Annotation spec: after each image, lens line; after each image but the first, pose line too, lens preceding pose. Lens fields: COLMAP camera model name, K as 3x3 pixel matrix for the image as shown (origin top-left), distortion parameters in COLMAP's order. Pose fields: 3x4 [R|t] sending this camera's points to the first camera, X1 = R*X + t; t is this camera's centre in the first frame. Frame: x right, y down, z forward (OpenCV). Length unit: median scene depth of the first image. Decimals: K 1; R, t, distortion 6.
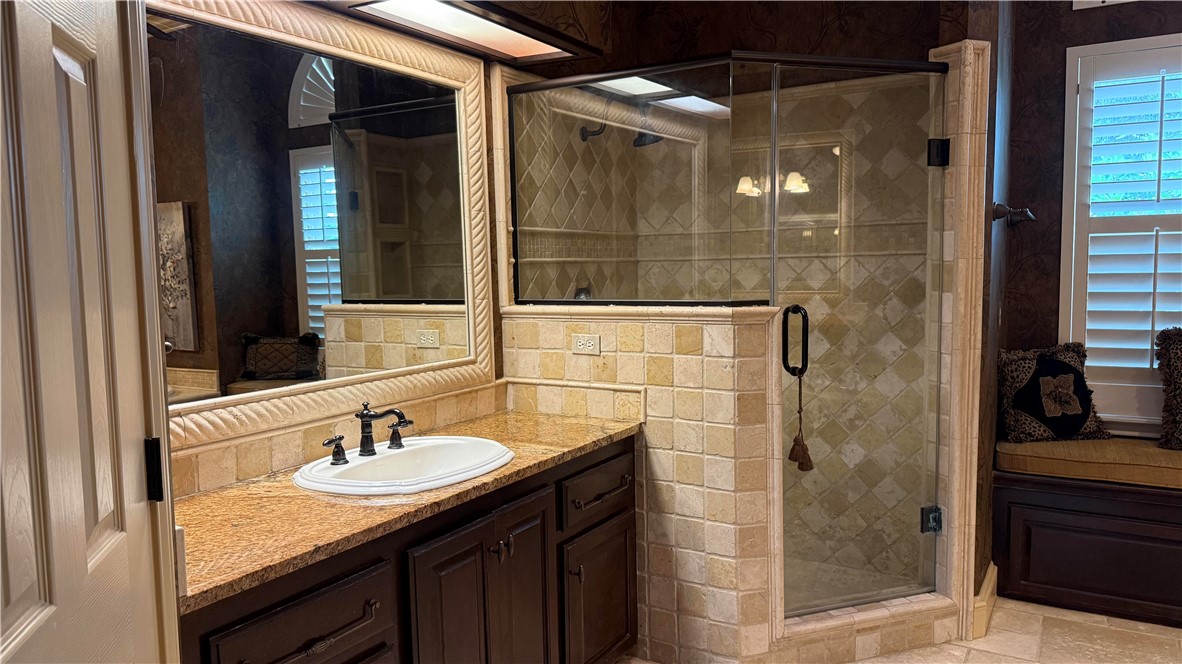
lens RADIAL K [[826.3, 0, 592.2], [0, 826.3, 333.7], [0, 0, 1]] dist [0.033050, -0.070194]
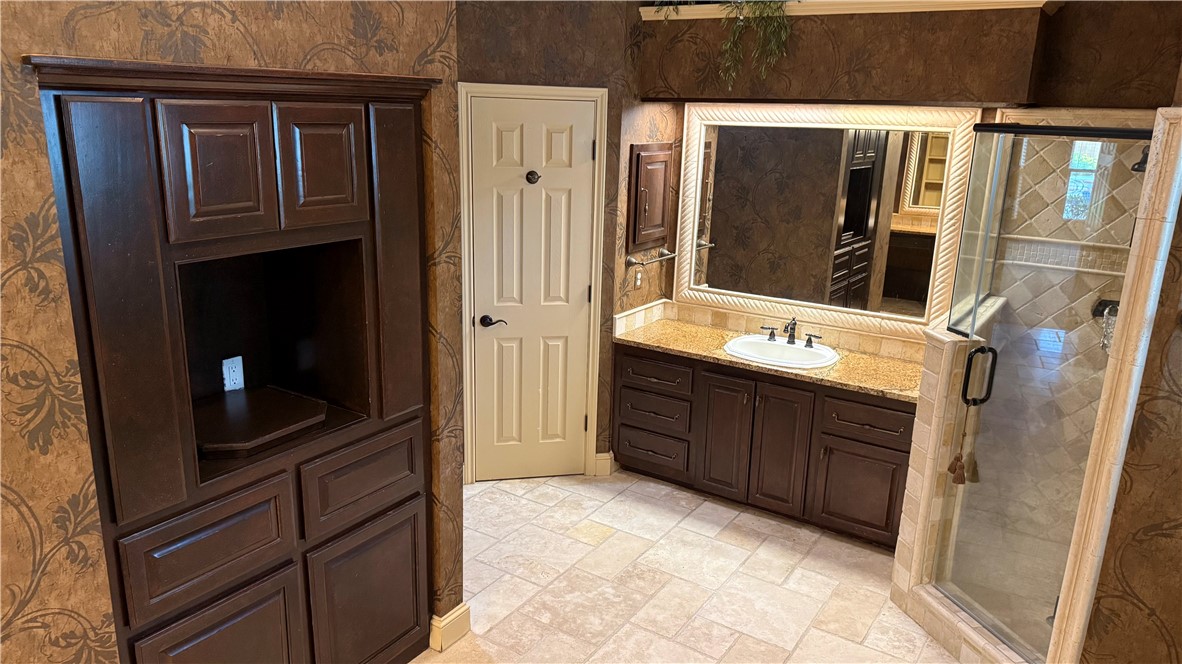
lens RADIAL K [[826.3, 0, 590.7], [0, 826.3, 330.9], [0, 0, 1]] dist [0.033050, -0.070194]
pose [[-0.046341, 0.280584, -0.958710, 1.614057], [-0.104626, 0.953099, 0.283999, -0.386435], [0.993431, 0.113467, -0.014811, 0.558133]]
